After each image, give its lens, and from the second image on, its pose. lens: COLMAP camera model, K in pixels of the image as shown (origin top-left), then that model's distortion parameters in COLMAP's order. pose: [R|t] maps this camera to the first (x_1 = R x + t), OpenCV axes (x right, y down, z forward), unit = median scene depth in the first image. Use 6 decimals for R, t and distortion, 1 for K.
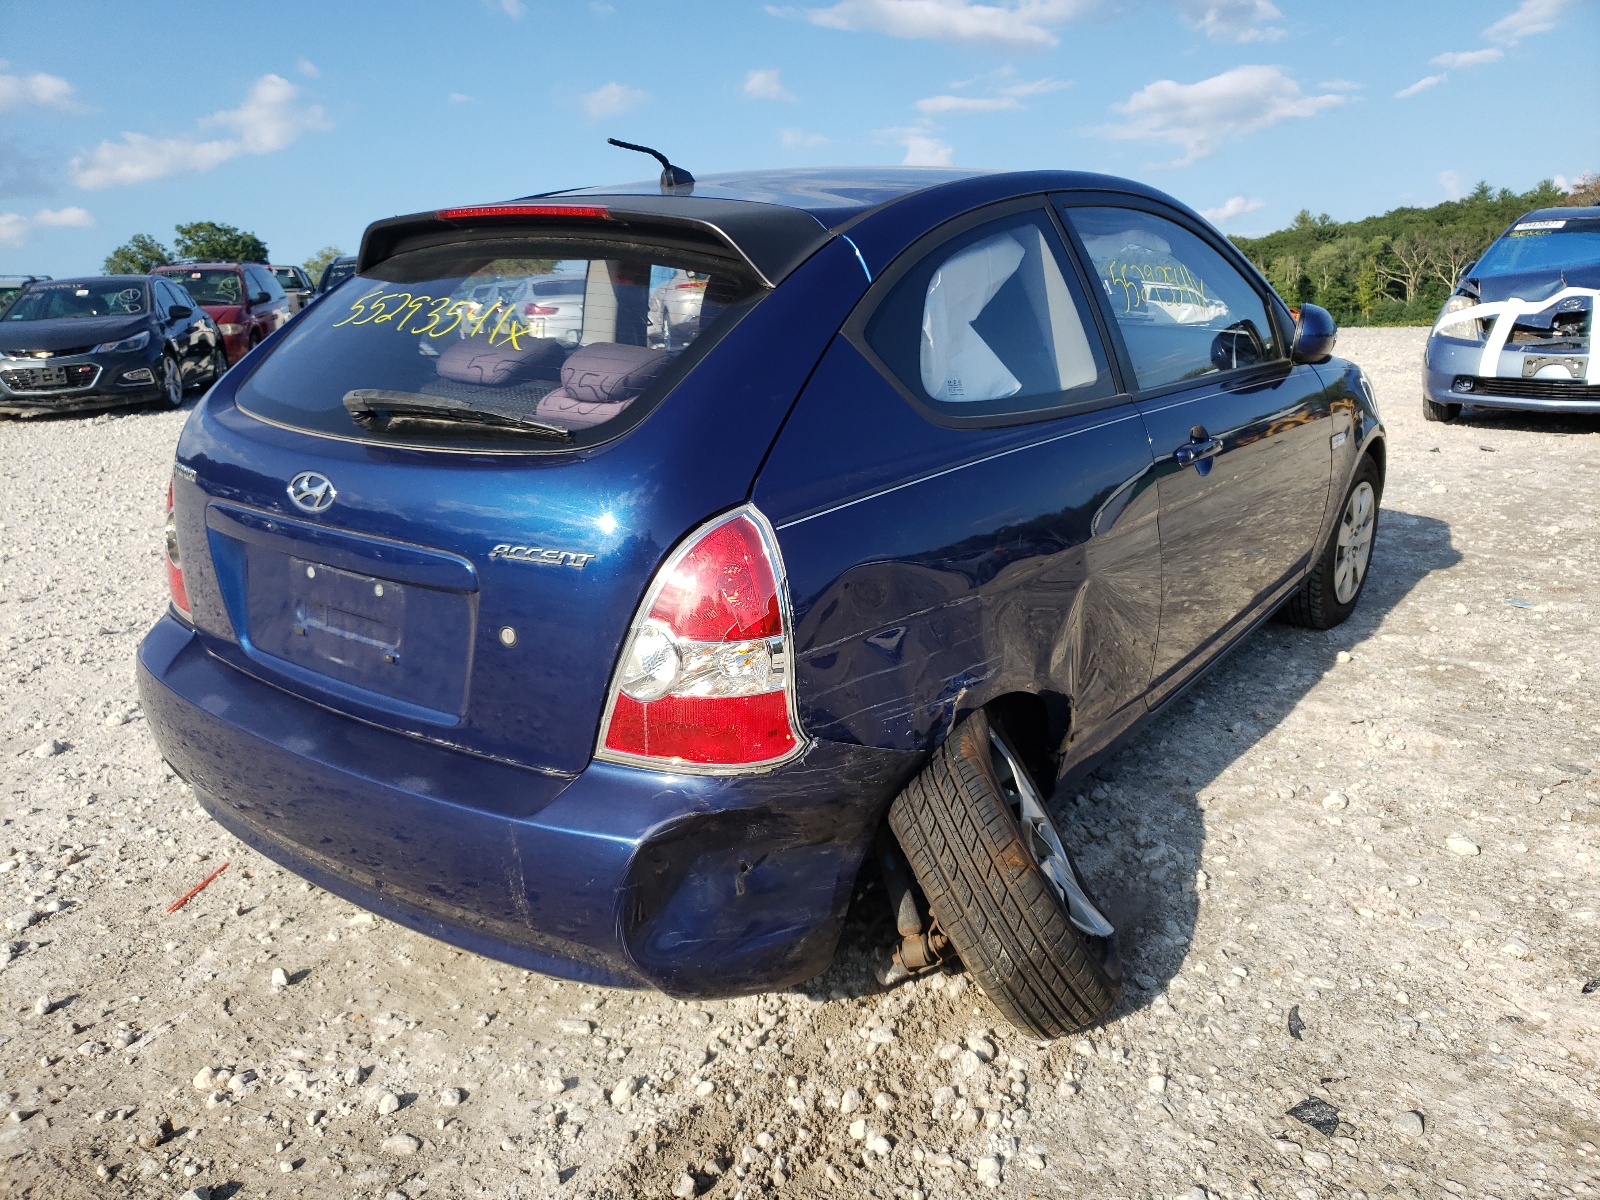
lens RADIAL K [[1345.4, 0, 797.9], [0, 1345.4, 589.4], [0, 0, 1]] dist [0.021984, 0.001459]
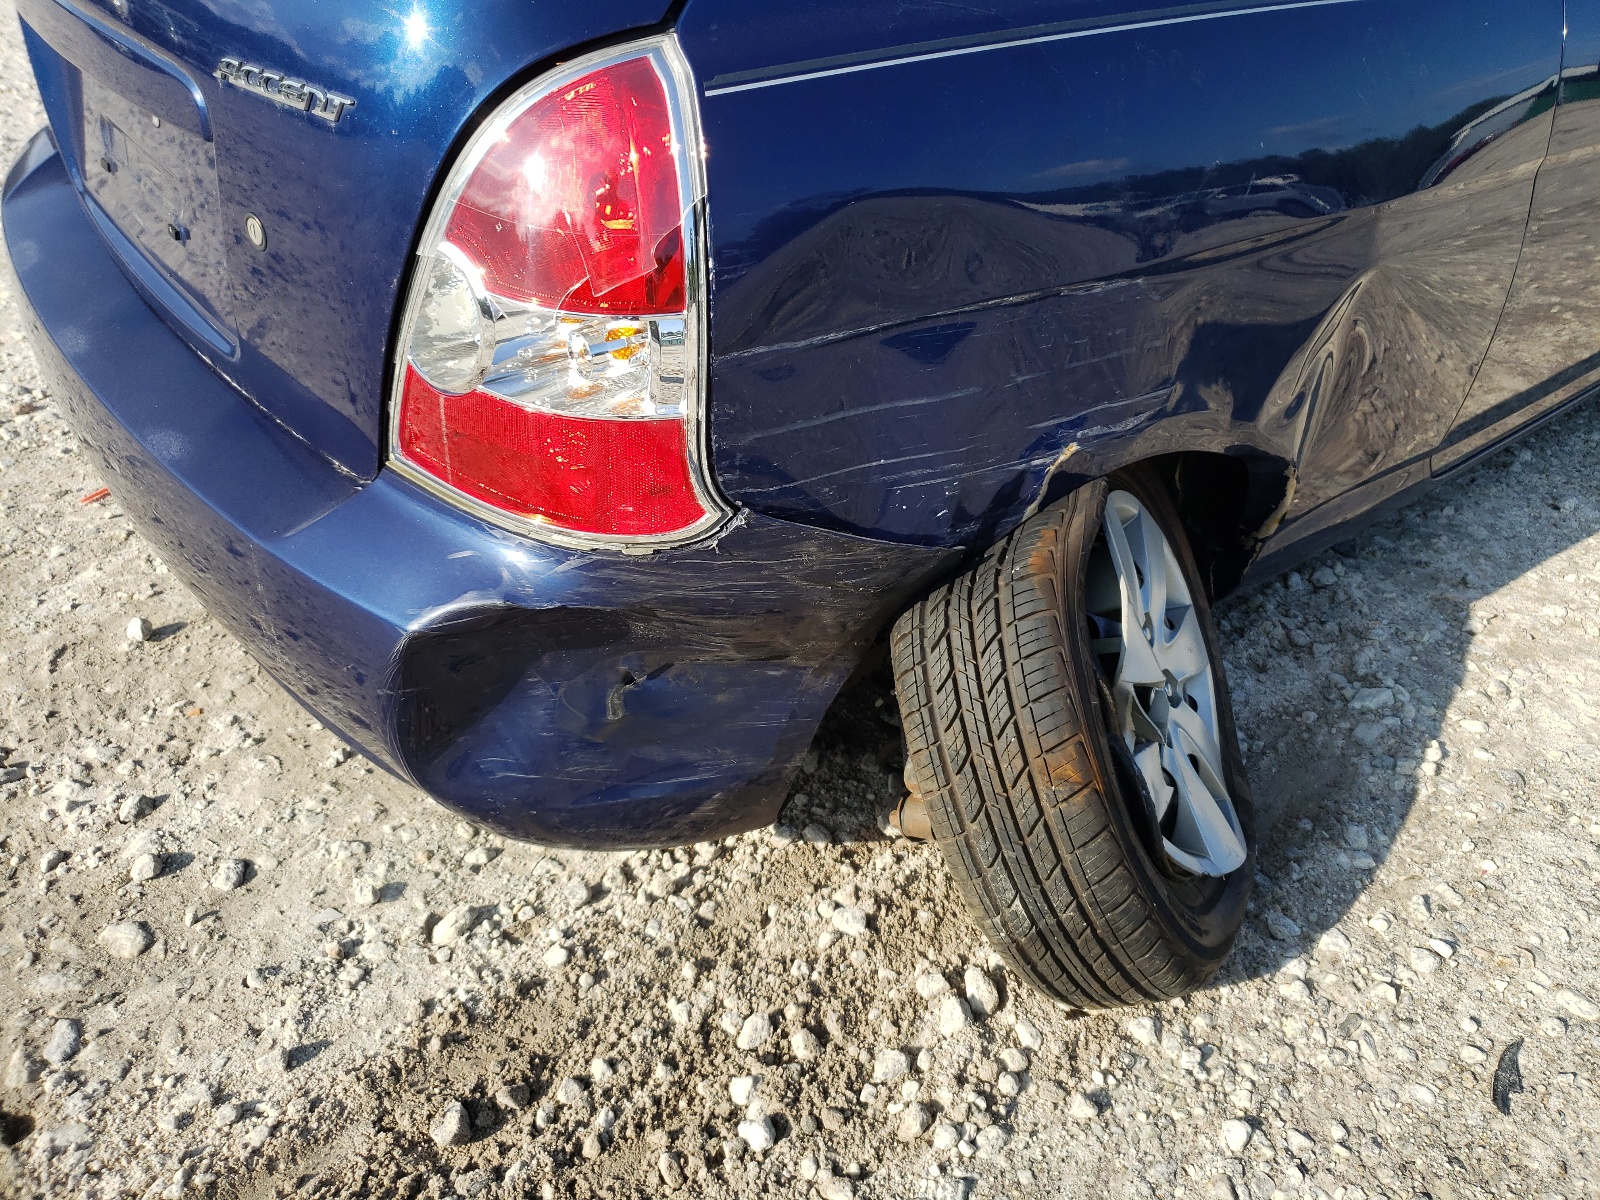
lens RADIAL K [[1345.4, 0, 797.9], [0, 1345.4, 589.4], [0, 0, 1]] dist [0.021984, 0.001459]
pose [[0.964404, 0.200576, -0.172319, 0.125446], [-0.139666, 0.939711, 0.312148, -0.032194], [0.224540, -0.276970, 0.934275, 0.431438]]
